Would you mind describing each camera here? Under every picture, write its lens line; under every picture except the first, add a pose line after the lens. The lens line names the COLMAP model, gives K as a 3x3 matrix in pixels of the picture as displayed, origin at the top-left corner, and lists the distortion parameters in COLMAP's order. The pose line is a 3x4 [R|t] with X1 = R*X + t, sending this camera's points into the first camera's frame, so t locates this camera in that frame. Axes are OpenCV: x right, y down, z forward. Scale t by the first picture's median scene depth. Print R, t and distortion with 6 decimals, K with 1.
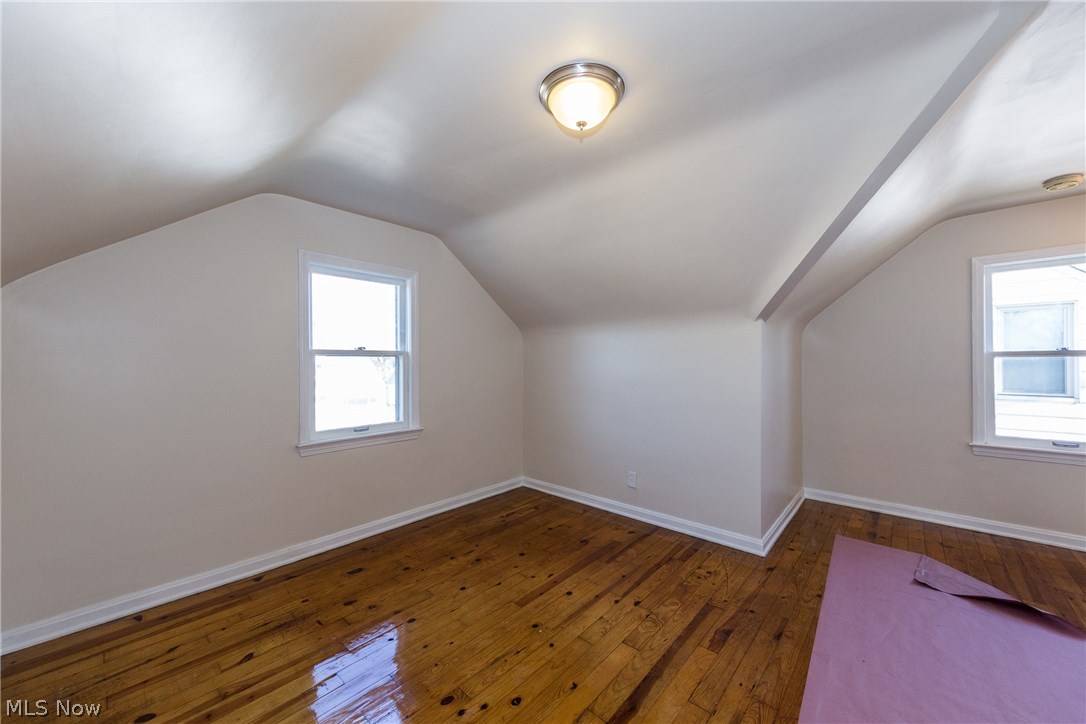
lens RADIAL K [[394.0, 0, 543.0], [0, 394.0, 362.0], [0, 0, 1]] dist [0.000669, 0.000008]
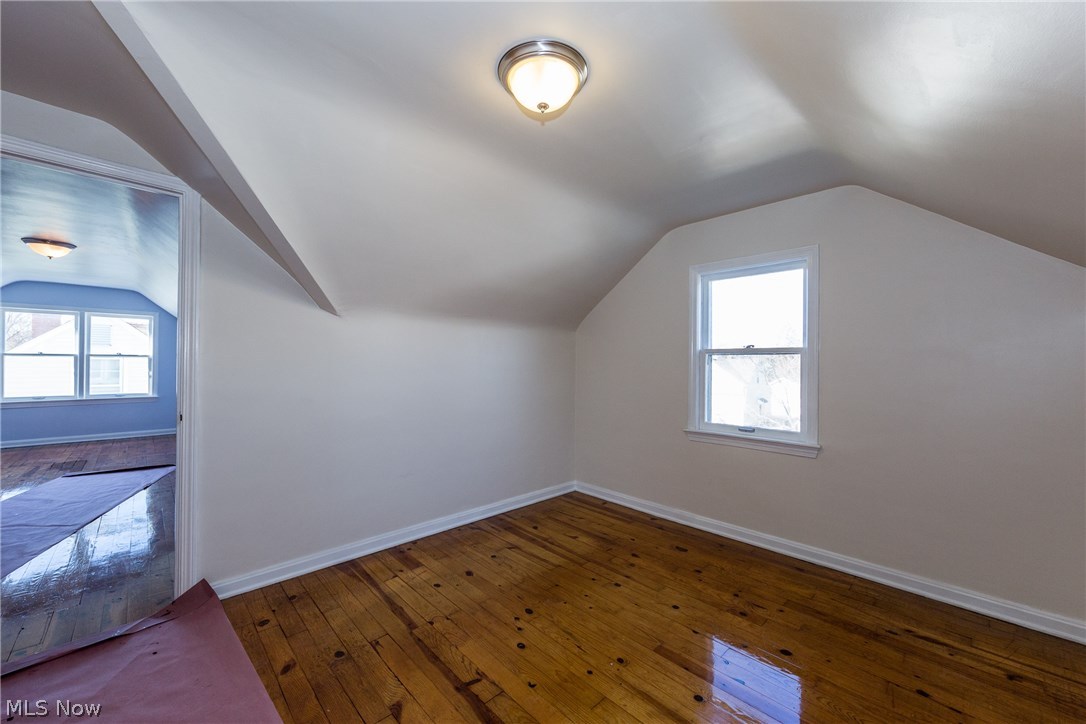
lens RADIAL K [[414.7, 0, 553.0], [0, 414.7, 360.5], [0, 0, 1]] dist [-0.001222, -0.000300]
pose [[-0.040707, 0.002432, -0.999168, 0.680854], [-0.002625, 0.999993, 0.002541, -0.002117], [0.999168, 0.002726, -0.040701, 0.662313]]
